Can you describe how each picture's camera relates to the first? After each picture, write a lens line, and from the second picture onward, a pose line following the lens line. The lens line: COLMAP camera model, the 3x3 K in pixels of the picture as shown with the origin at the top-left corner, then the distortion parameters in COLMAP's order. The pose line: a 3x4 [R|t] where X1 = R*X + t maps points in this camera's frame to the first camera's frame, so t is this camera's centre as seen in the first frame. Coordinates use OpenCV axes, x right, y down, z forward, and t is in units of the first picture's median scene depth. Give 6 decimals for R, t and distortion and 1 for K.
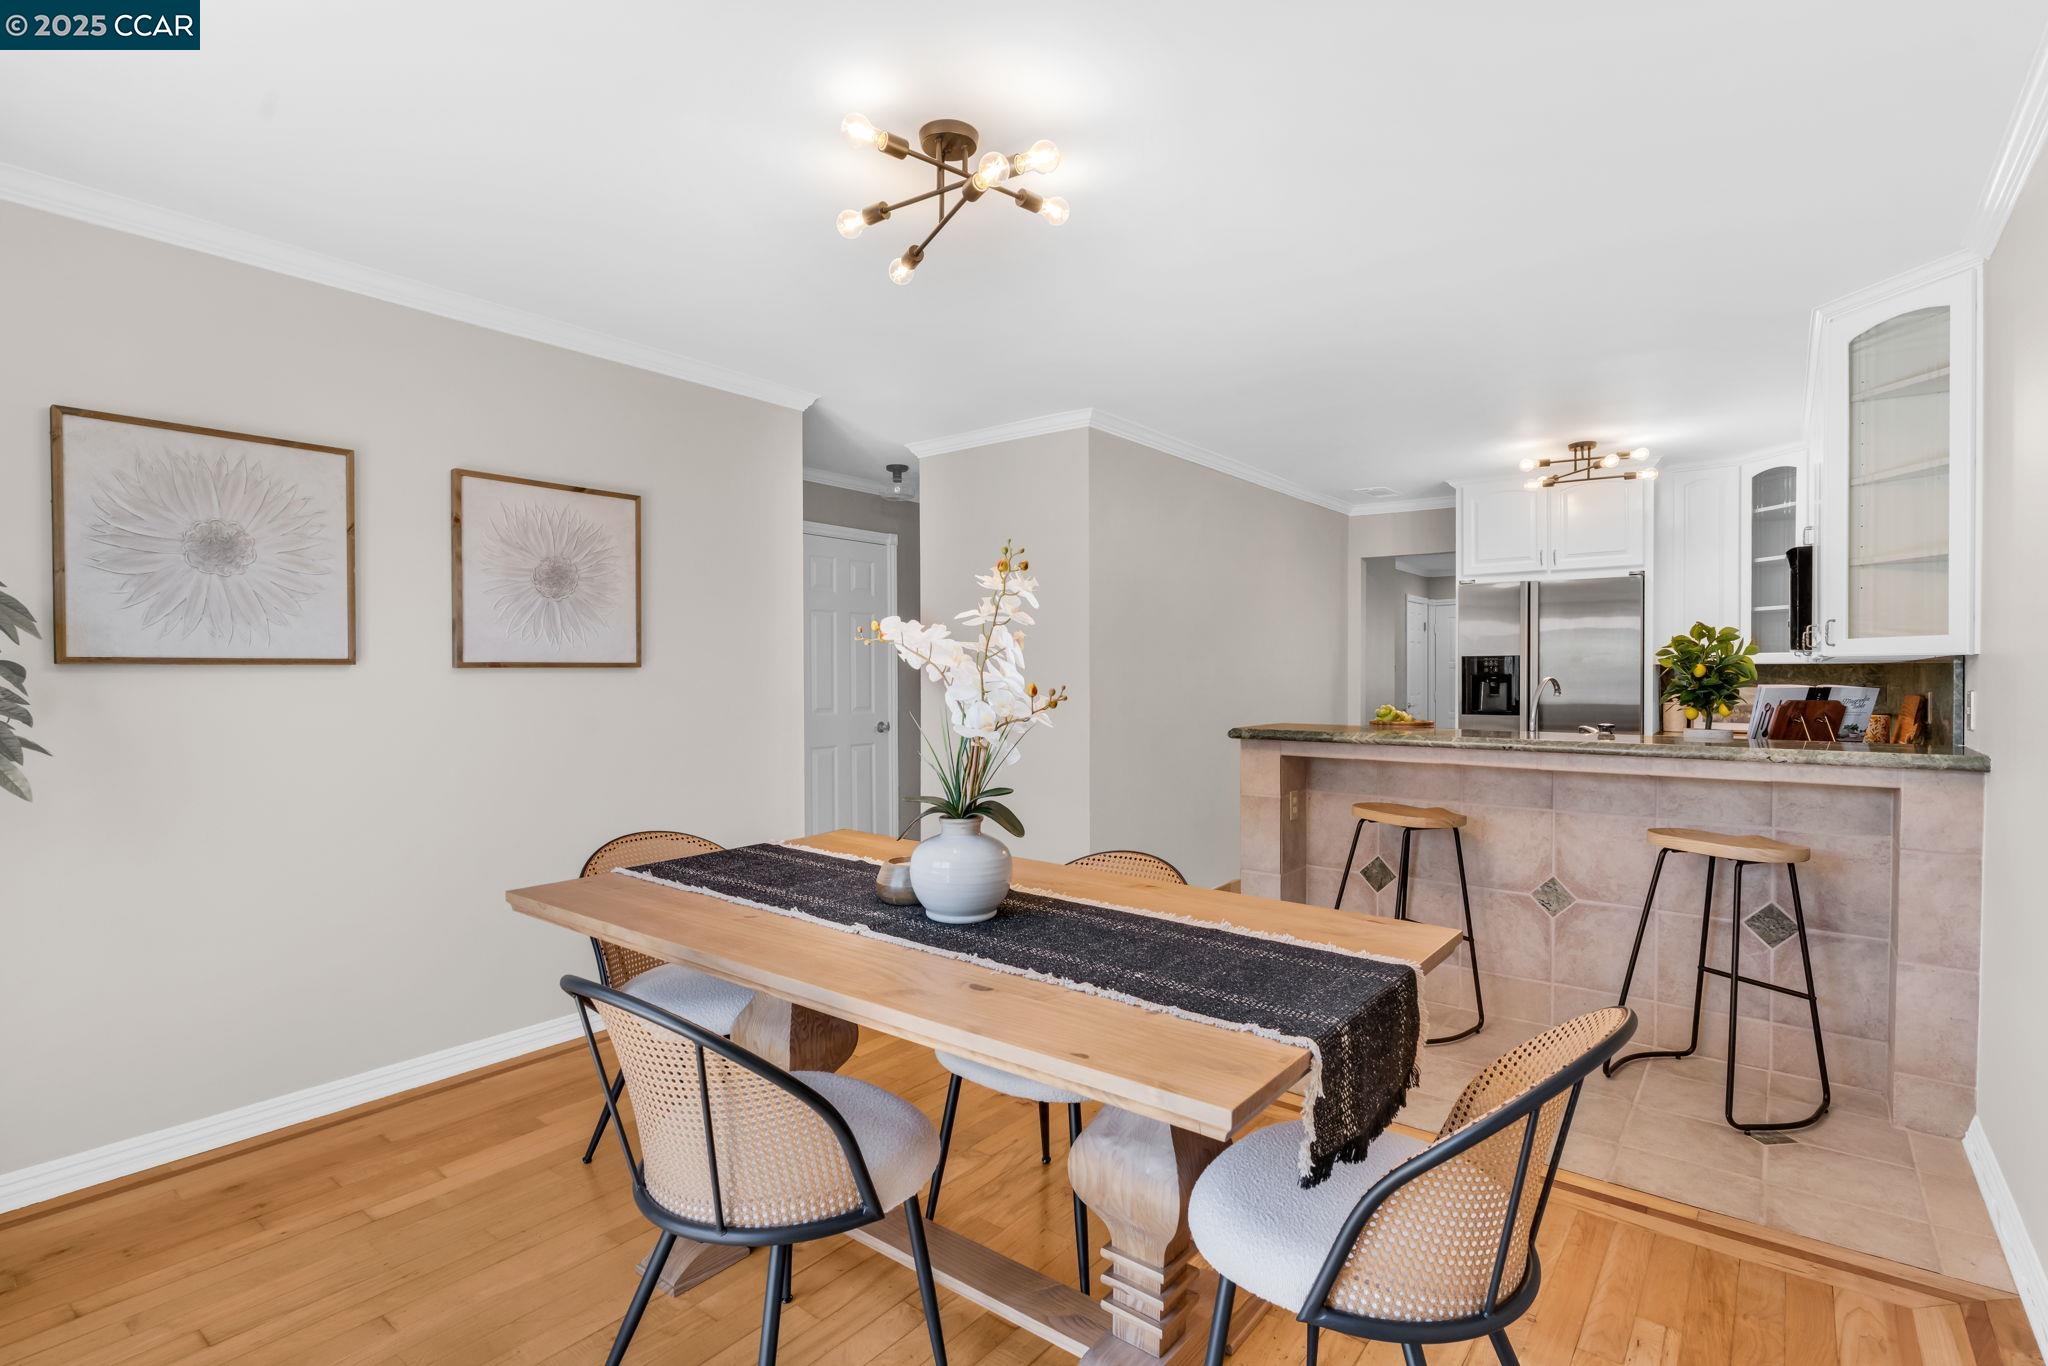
lens RADIAL K [[982.4, 0, 1025.6], [0, 982.4, 680.9], [0, 0, 1]] dist [0.004855, 0.001133]
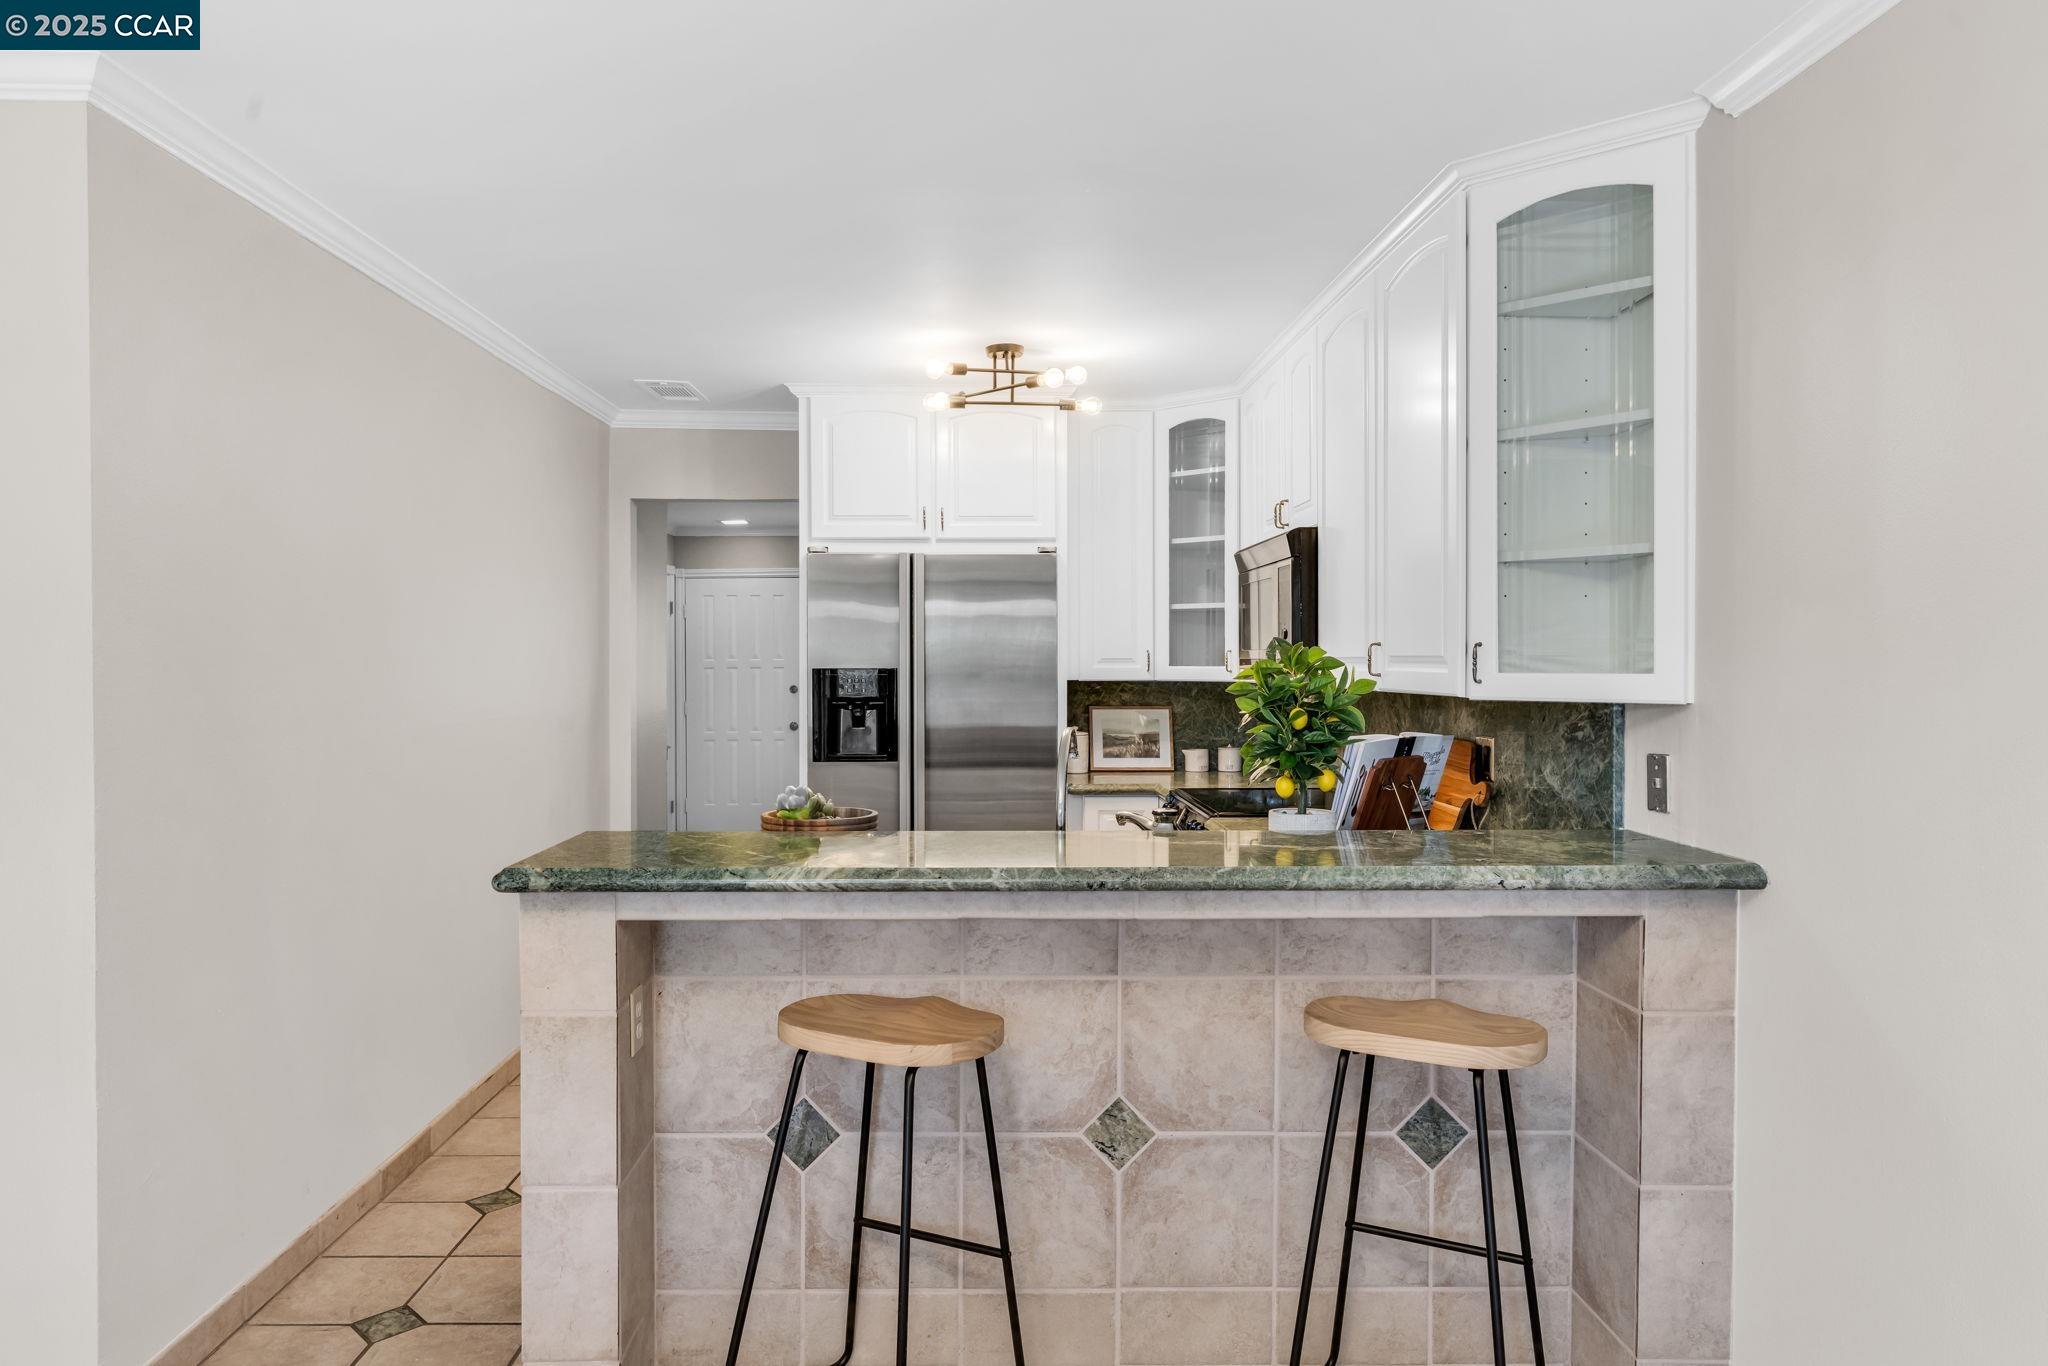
lens RADIAL K [[1351.0, 0, 1023.6], [0, 1351.0, 663.0], [0, 0, 1]] dist [-0.006496, 0.003547]
pose [[0.776526, -0.001337, 0.630084, 0.017098], [0.005626, 0.999973, -0.004811, -0.040959], [-0.630061, 0.007281, 0.776512, 0.438133]]
